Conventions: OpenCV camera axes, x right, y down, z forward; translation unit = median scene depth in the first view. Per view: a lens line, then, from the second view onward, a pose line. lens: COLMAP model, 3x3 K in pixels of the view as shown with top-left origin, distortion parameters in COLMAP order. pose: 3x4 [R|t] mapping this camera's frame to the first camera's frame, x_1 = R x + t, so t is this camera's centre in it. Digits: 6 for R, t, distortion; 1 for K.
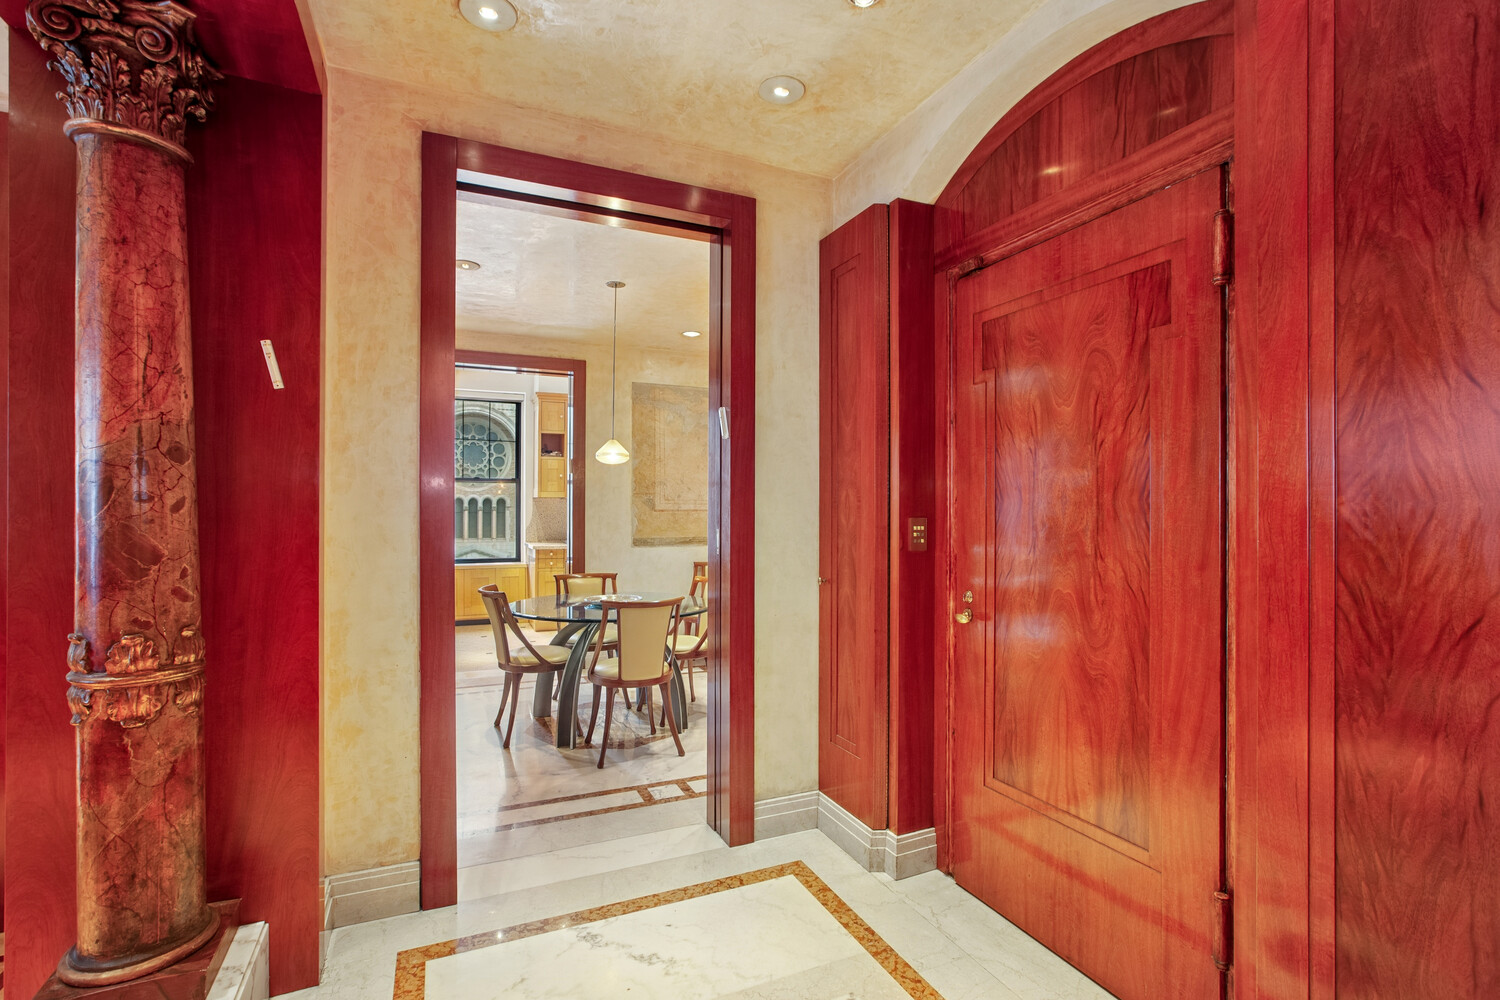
lens RADIAL K [[689.7, 0, 737.2], [0, 689.7, 505.4], [0, 0, 1]] dist [-0.027605, 0.006237]
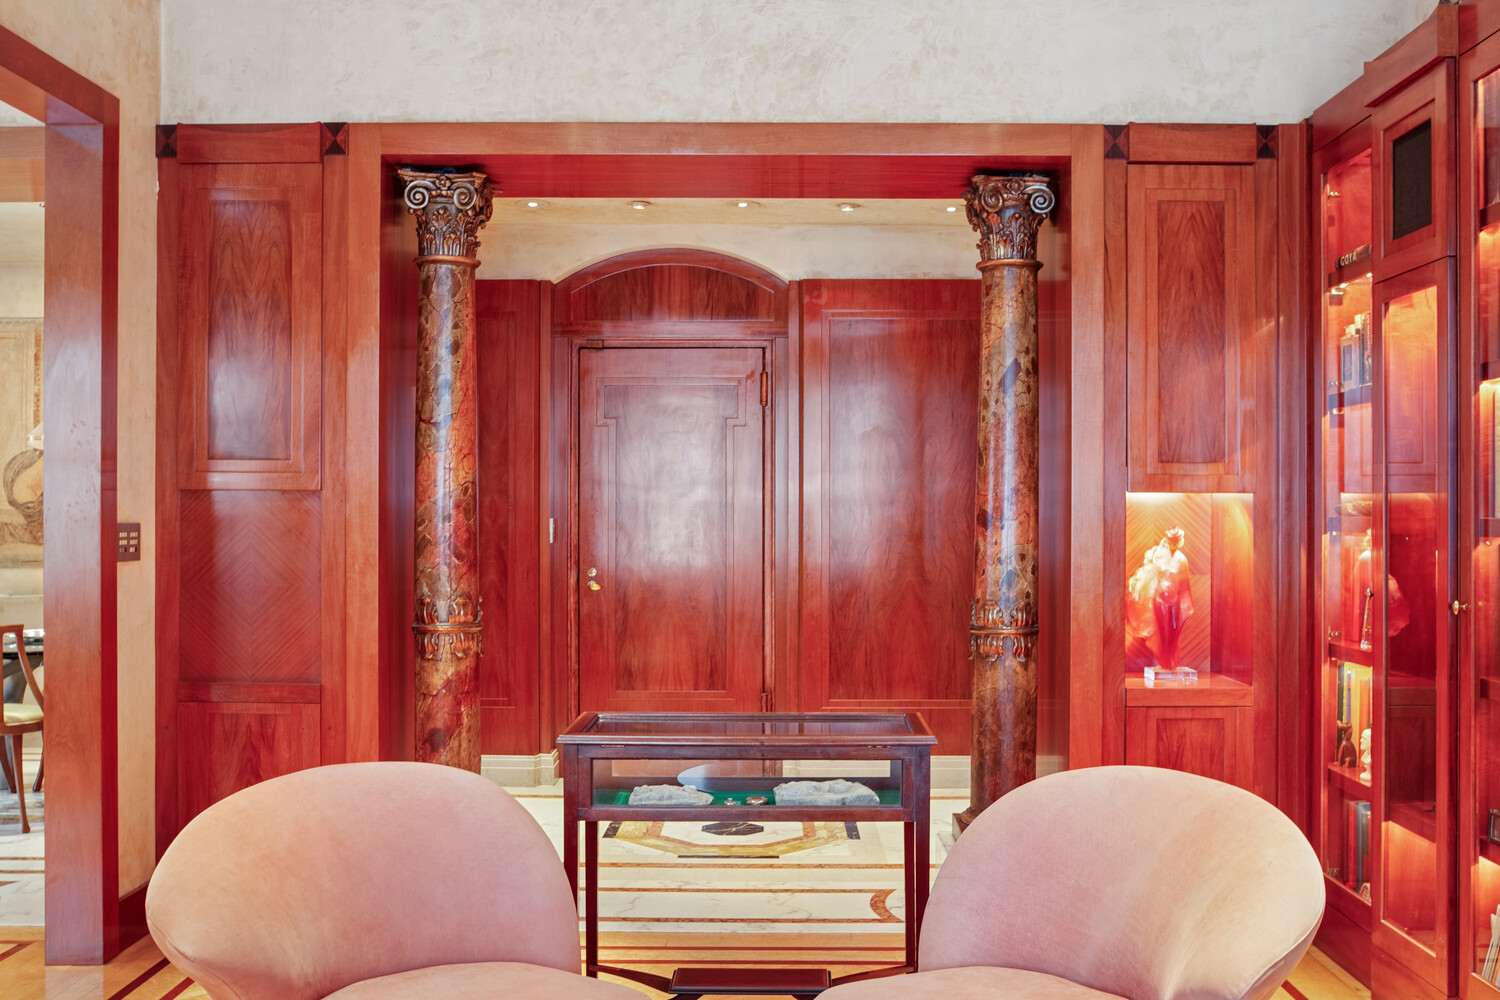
lens RADIAL K [[1352.8, 0, 742.1], [0, 1352.8, 501.5], [0, 0, 1]] dist [-0.053513, 0.012812]
pose [[0.403410, 0.003316, 0.915013, -1.218356], [-0.004642, 0.999988, -0.001578, -0.007119], [-0.915007, -0.003611, 0.403421, -0.247978]]
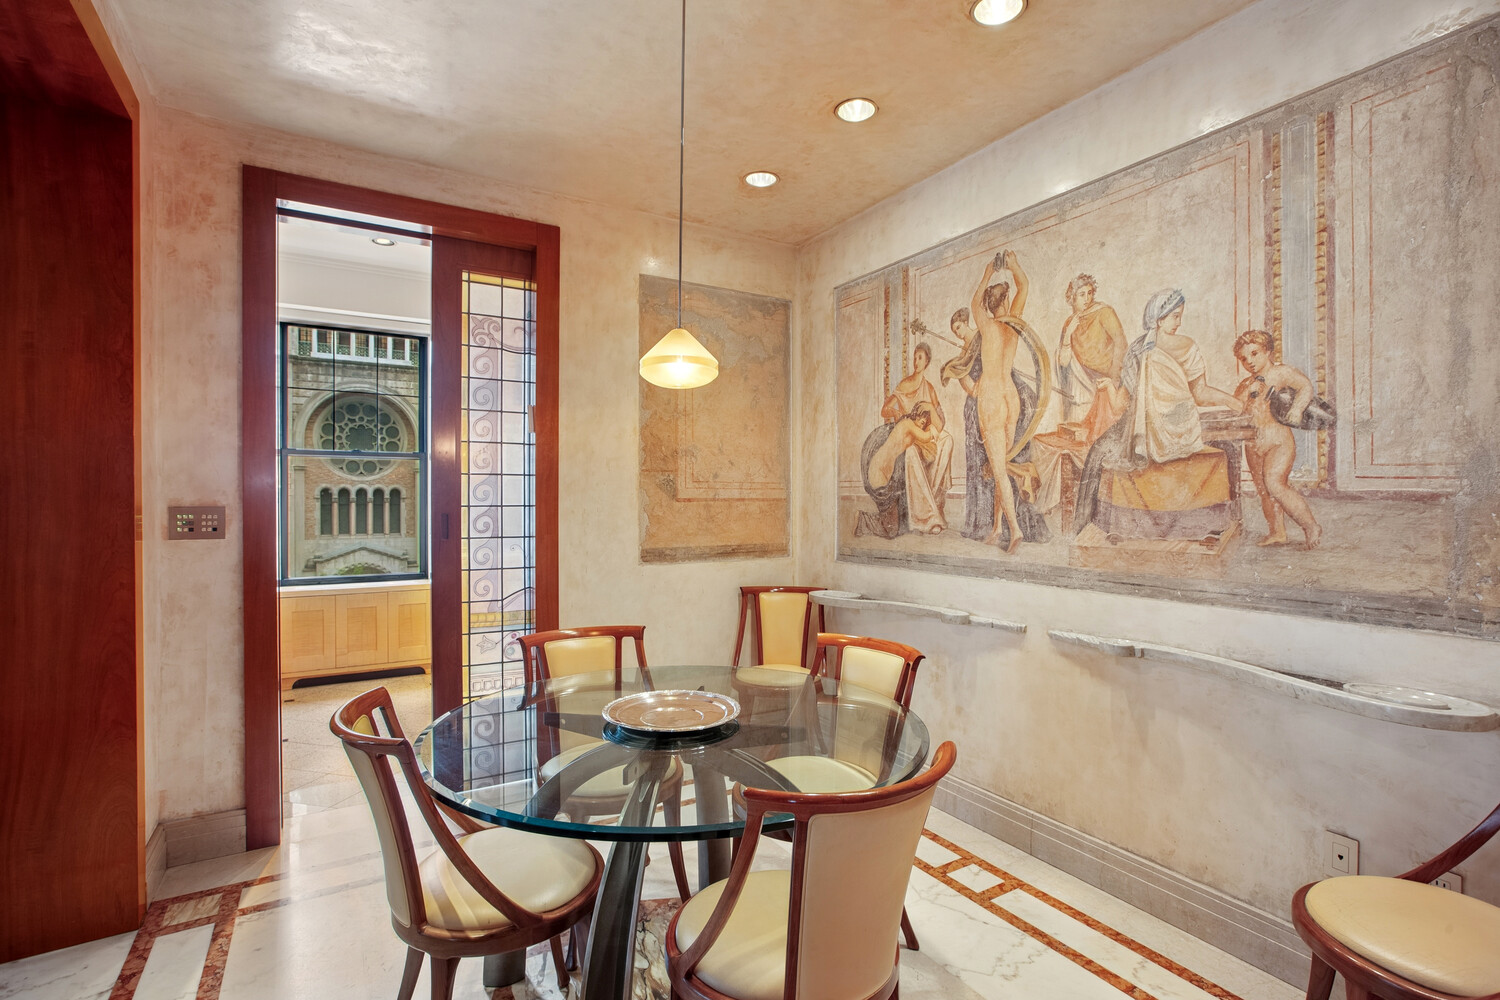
lens RADIAL K [[712.6, 0, 749.7], [0, 712.6, 507.6], [0, 0, 1]] dist [-0.036169, 0.014850]
pose [[0.990993, 0.001485, 0.133904, -0.202445], [-0.003294, 0.999906, 0.013294, 0.008042], [-0.133872, -0.013616, 0.990905, 0.584582]]
